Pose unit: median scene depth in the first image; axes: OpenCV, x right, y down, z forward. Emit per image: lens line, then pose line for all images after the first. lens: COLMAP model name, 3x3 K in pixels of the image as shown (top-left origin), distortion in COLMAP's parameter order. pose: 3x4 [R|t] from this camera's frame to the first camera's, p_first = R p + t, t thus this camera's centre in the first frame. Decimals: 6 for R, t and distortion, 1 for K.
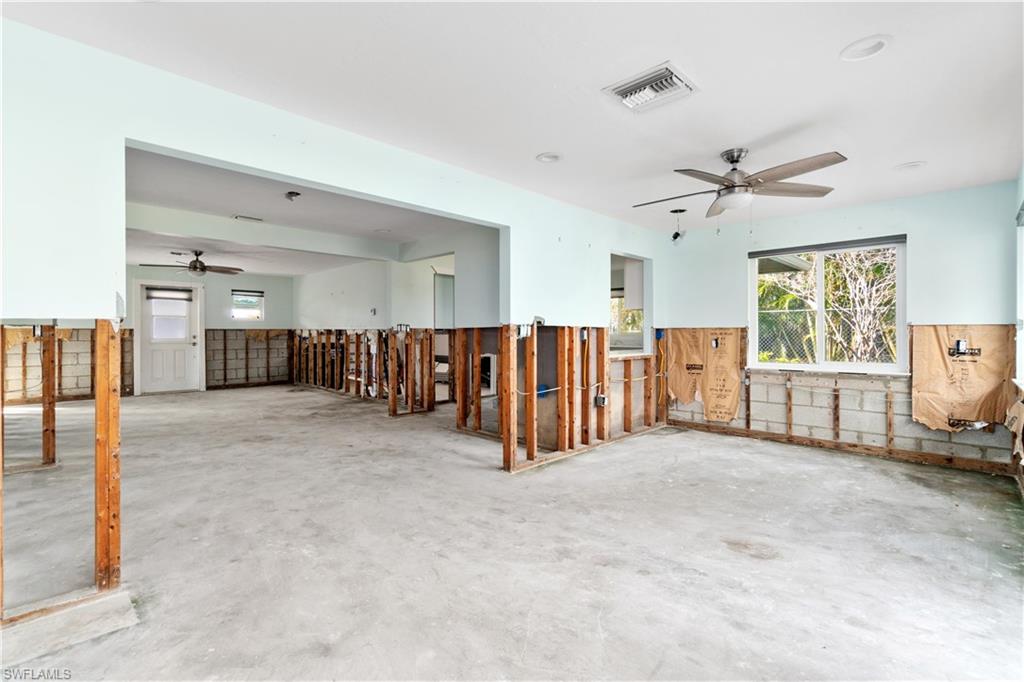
lens RADIAL K [[452.6, 0, 477.6], [0, 452.6, 333.1], [0, 0, 1]] dist [-0.004971, 0.000079]
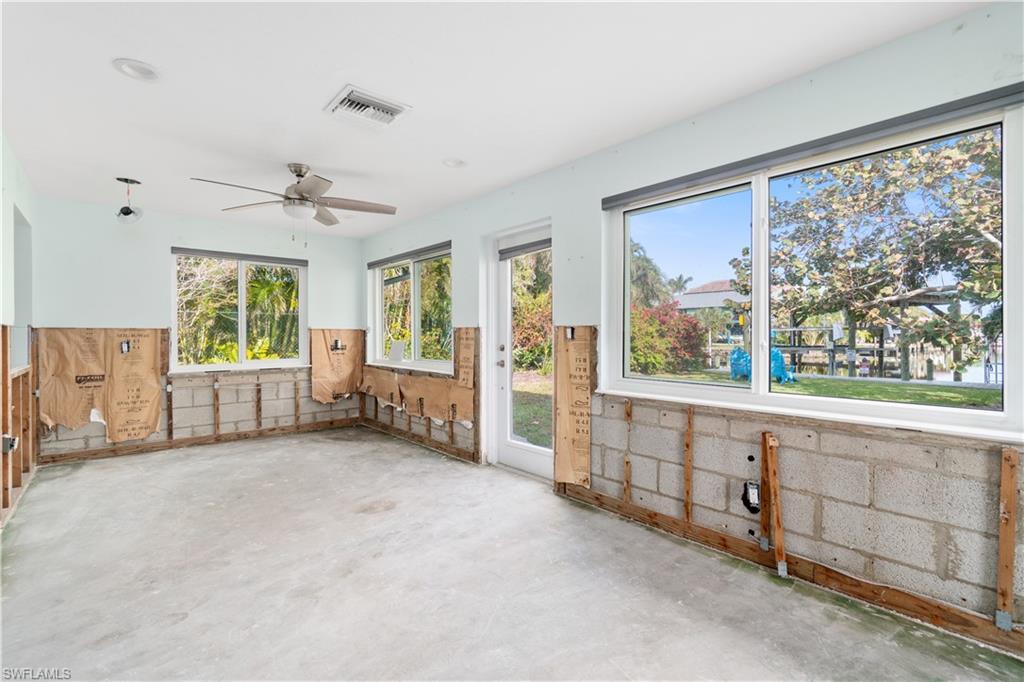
lens RADIAL K [[452.6, 0, 528.4], [0, 452.6, 332.9], [0, 0, 1]] dist [-0.004971, 0.000079]
pose [[0.034862, 0.005765, 0.999375, -0.287260], [-0.001085, 0.999983, -0.005731, 0.000850], [-0.999392, -0.000884, 0.034868, 0.244007]]
